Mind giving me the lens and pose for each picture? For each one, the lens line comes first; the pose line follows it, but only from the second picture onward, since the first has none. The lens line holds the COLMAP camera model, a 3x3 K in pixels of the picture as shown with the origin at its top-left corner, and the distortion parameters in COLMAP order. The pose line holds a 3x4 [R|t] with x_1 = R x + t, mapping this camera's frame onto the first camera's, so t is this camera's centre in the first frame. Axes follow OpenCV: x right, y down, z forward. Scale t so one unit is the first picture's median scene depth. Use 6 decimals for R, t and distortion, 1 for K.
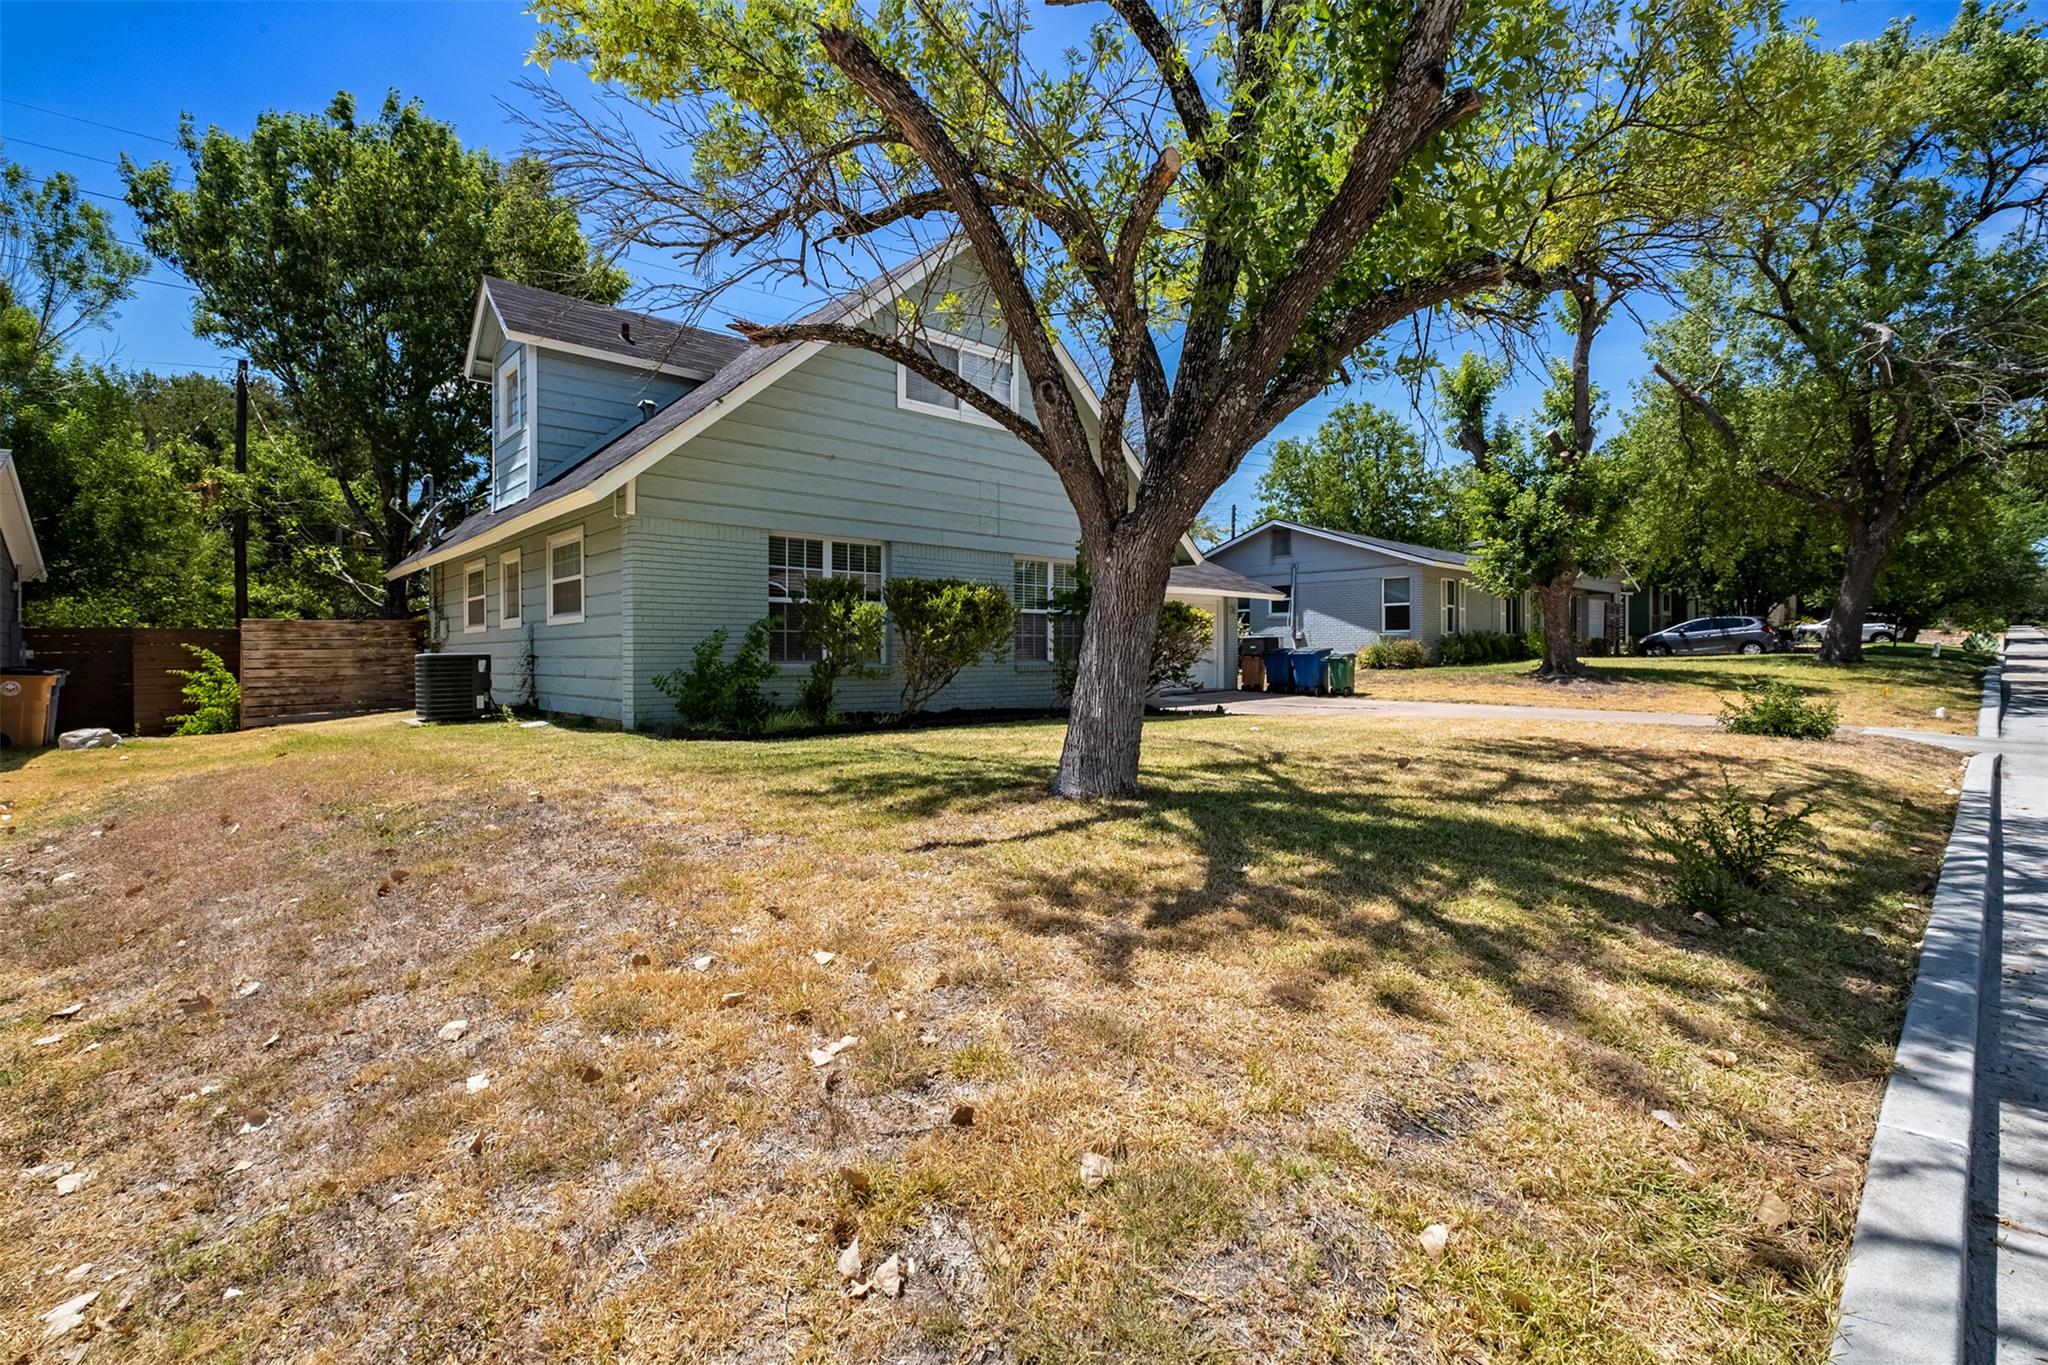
lens RADIAL K [[878.2, 0, 1028.6], [0, 878.2, 676.5], [0, 0, 1]] dist [-0.000370, -0.000058]
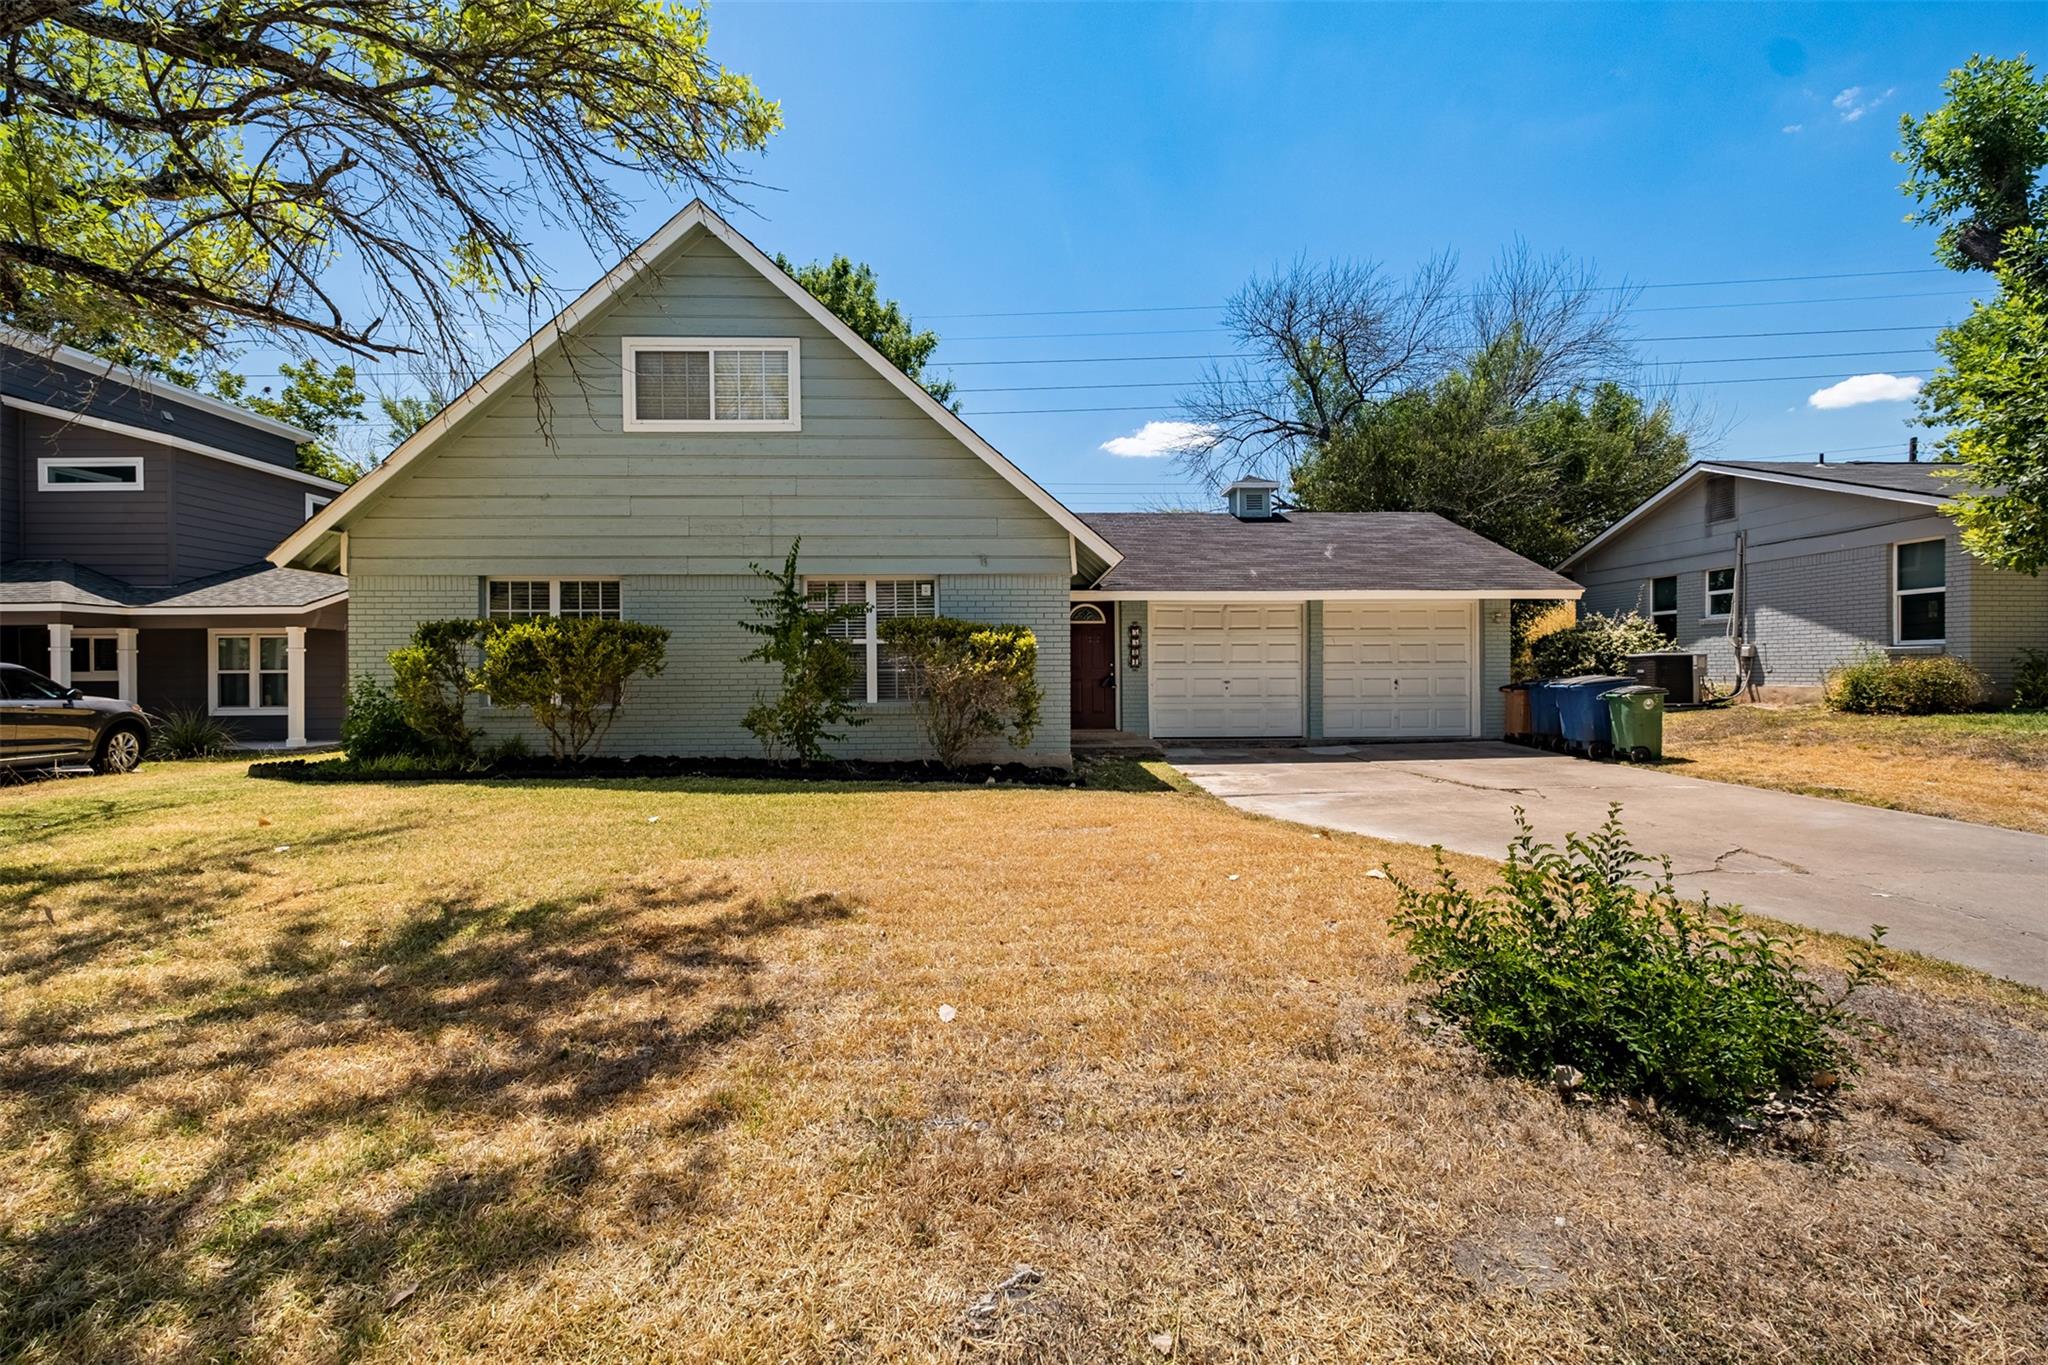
lens RADIAL K [[878.2, 0, 1025.6], [0, 878.2, 671.9], [0, 0, 1]] dist [-0.000370, -0.000058]
pose [[0.773432, -0.004752, -0.633861, 0.345798], [-0.009992, 0.999756, -0.019686, -0.018294], [0.633800, 0.021559, 0.773196, 0.255479]]
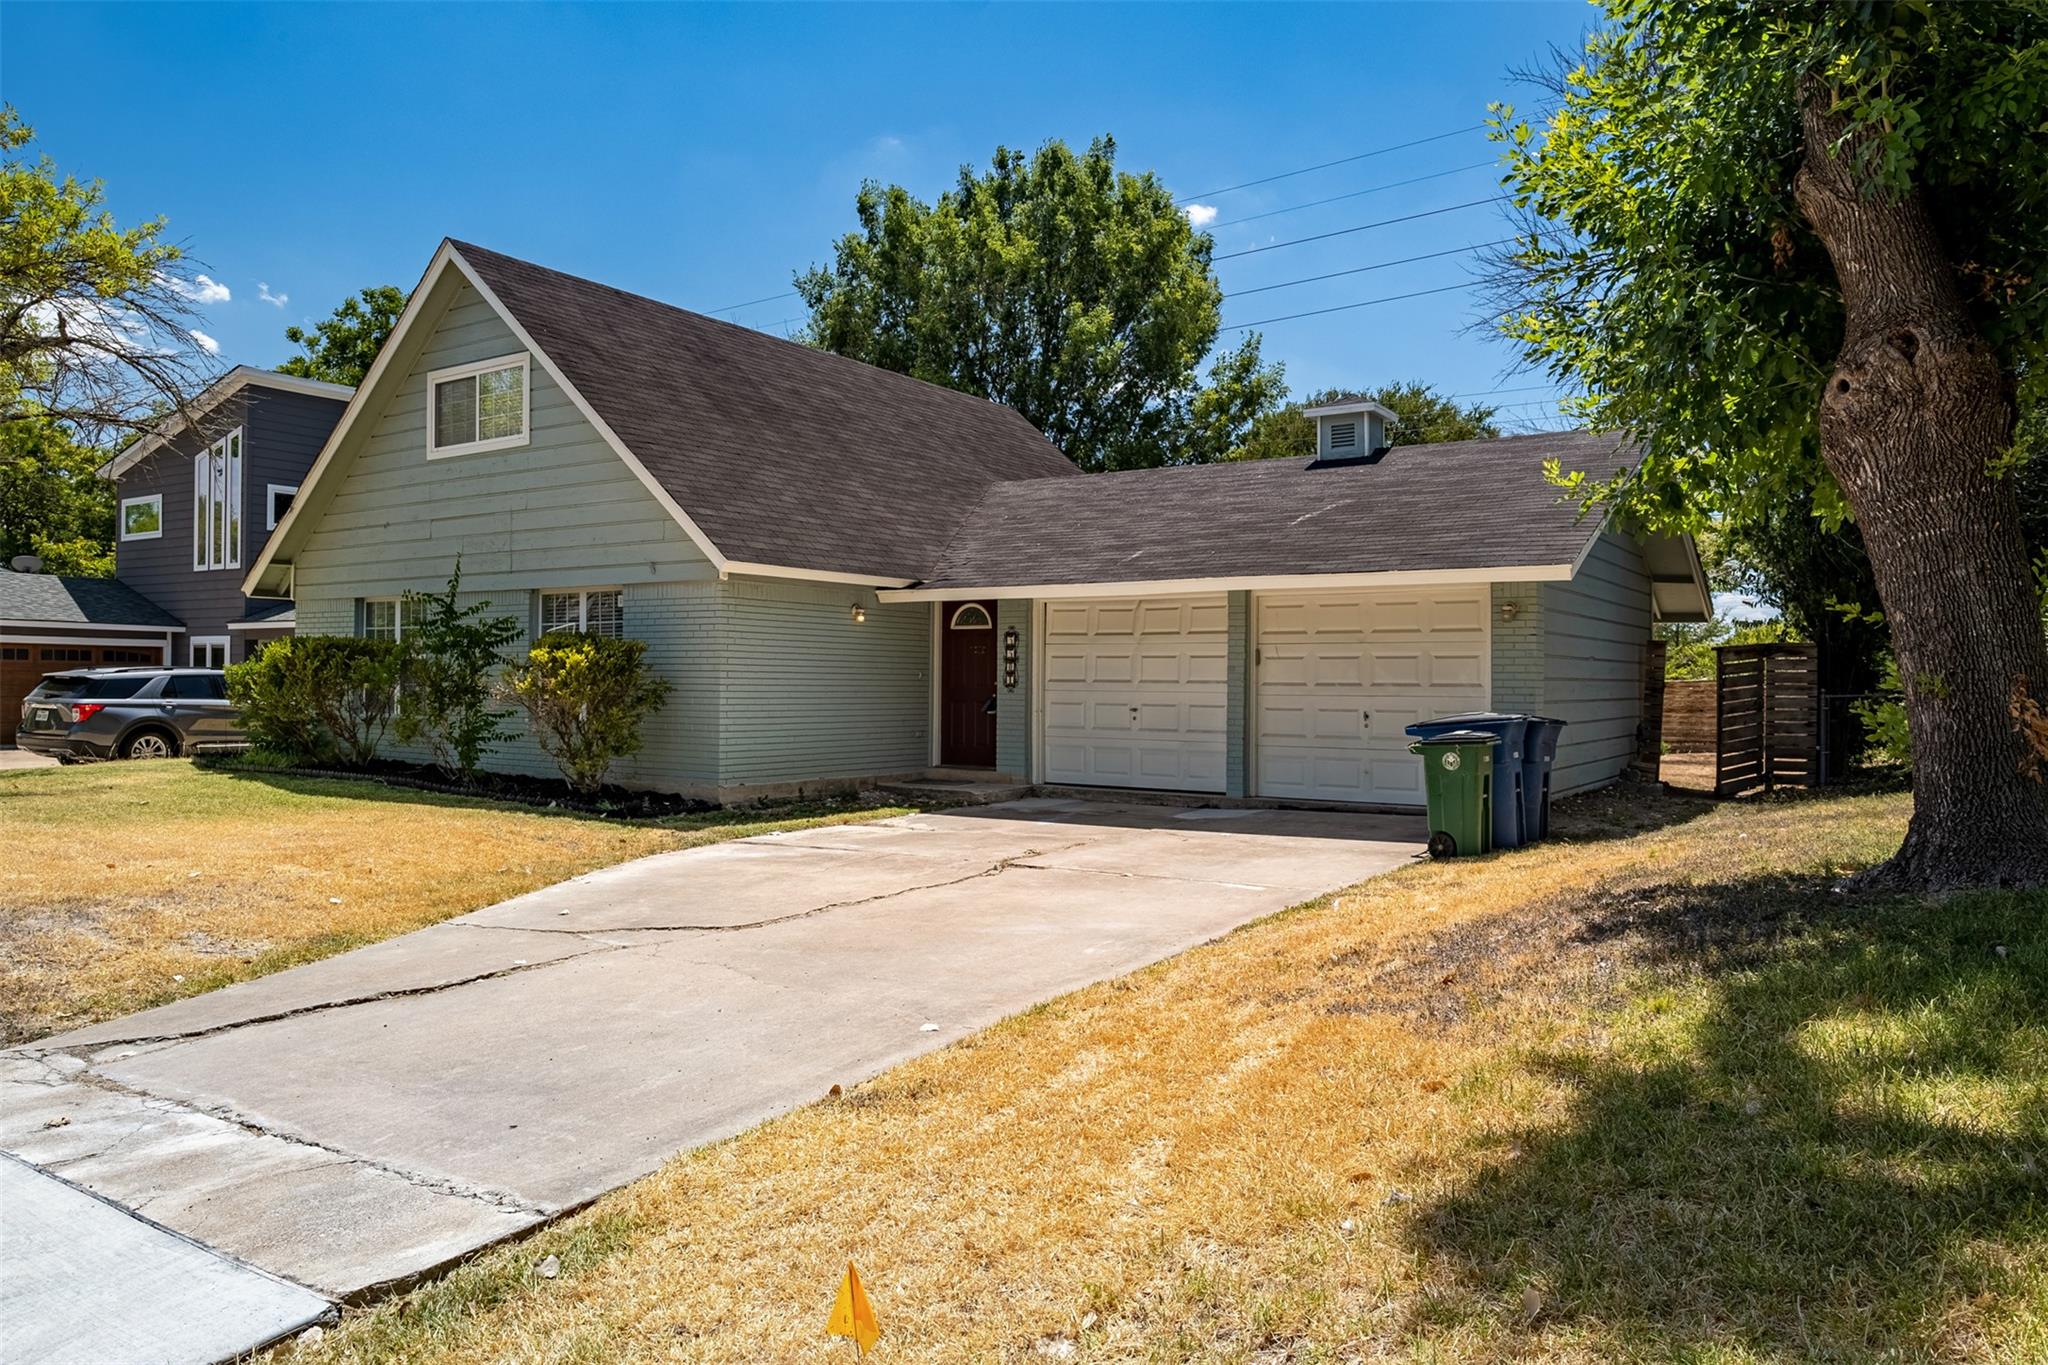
lens RADIAL K [[1354.4, 0, 1021.6], [0, 1354.4, 686.3], [0, 0, 1]] dist [0.006322, 0.000888]
pose [[0.253300, 0.003087, -0.967383, 0.681559], [-0.032737, 0.999450, -0.005383, -0.030242], [0.966834, 0.033032, 0.253262, 0.579413]]
